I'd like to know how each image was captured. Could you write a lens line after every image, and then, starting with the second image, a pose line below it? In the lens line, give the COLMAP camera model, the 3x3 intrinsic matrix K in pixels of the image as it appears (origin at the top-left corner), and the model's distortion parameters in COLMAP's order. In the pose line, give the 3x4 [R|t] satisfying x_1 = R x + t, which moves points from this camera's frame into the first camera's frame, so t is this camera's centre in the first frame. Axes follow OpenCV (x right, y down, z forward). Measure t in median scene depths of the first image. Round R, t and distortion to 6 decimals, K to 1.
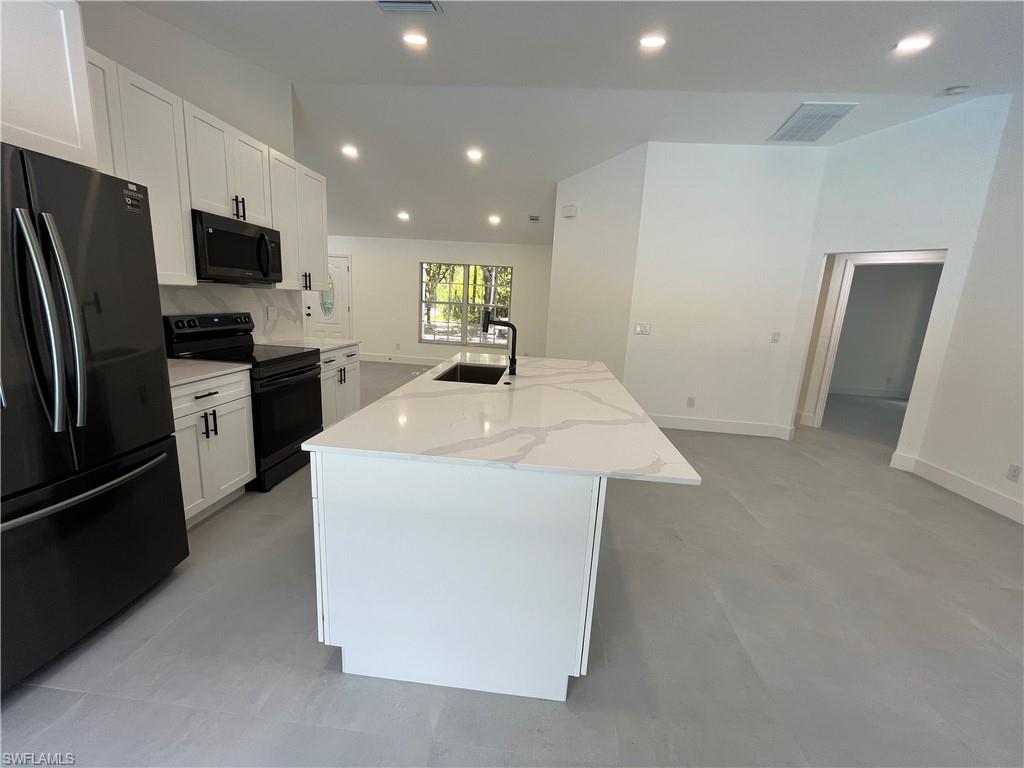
lens RADIAL K [[417.0, 0, 512.0], [0, 417.0, 384.0], [0, 0, 1]] dist [-0.002343, 0.000309]
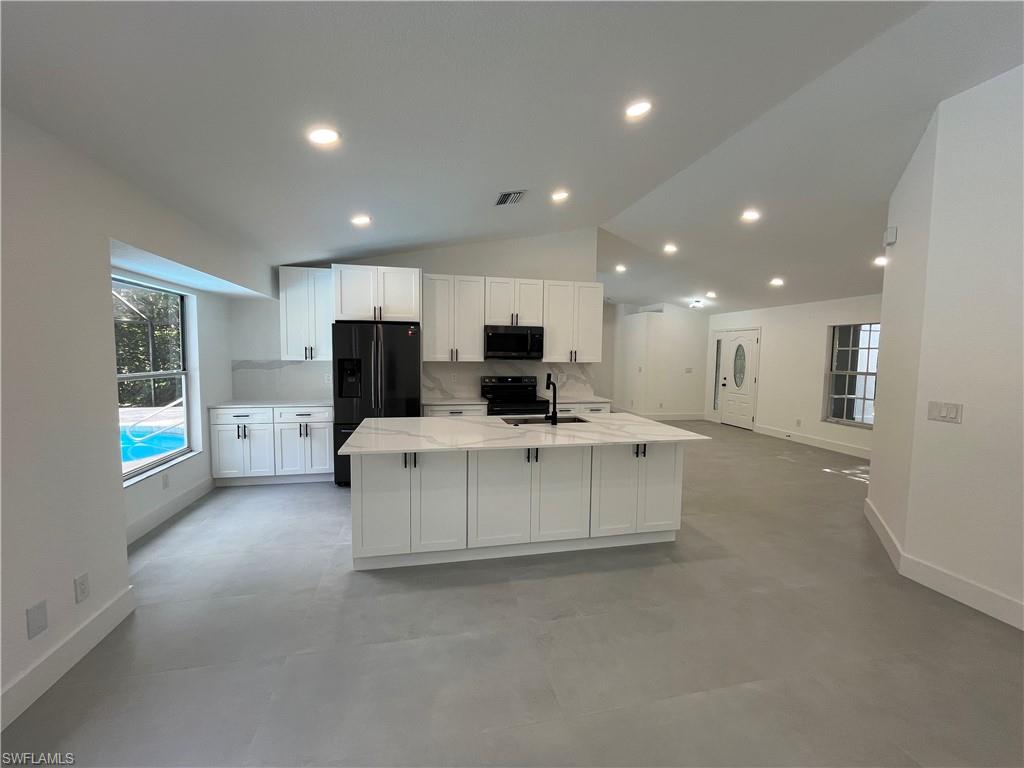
lens RADIAL K [[417.0, 0, 512.0], [0, 417.0, 384.0], [0, 0, 1]] dist [-0.002343, 0.000309]
pose [[0.306701, 0.017912, -0.951637, 0.850799], [-0.187230, 0.981423, -0.041870, -0.048886], [0.933209, 0.191017, 0.304357, 0.373824]]
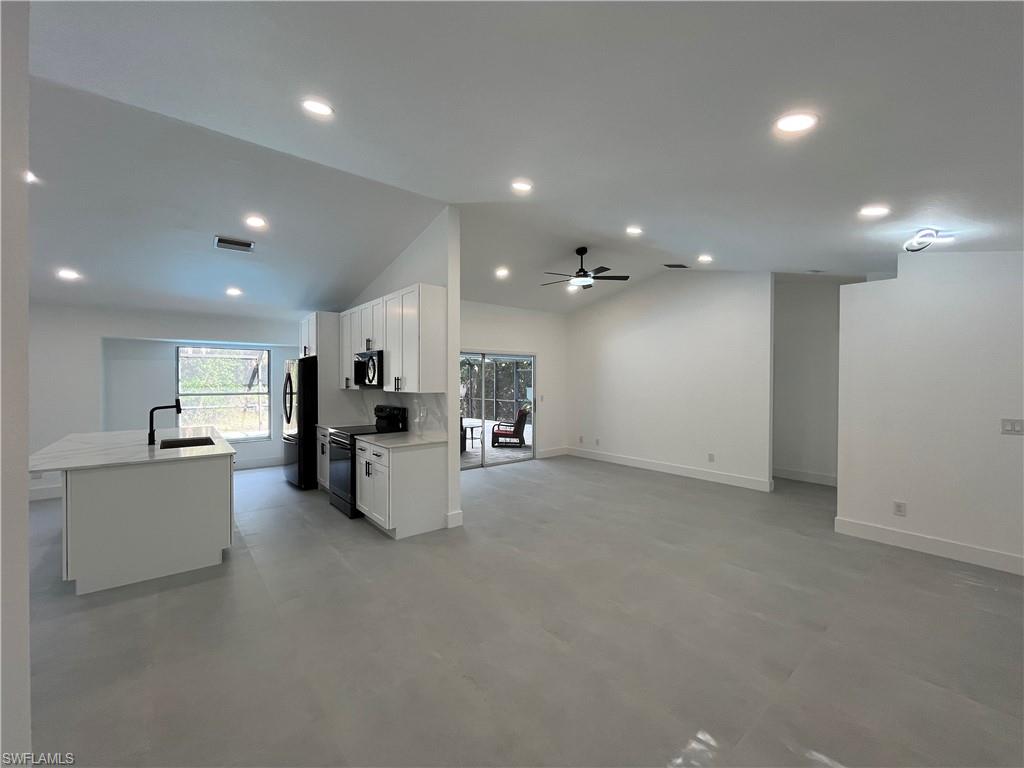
lens RADIAL K [[417.0, 0, 512.0], [0, 417.0, 384.0], [0, 0, 1]] dist [-0.002343, 0.000309]
pose [[-0.706686, -0.051562, -0.705646, 0.100641], [-0.183614, 0.976536, 0.112529, -0.440552], [0.683287, 0.209089, -0.699572, 2.048454]]
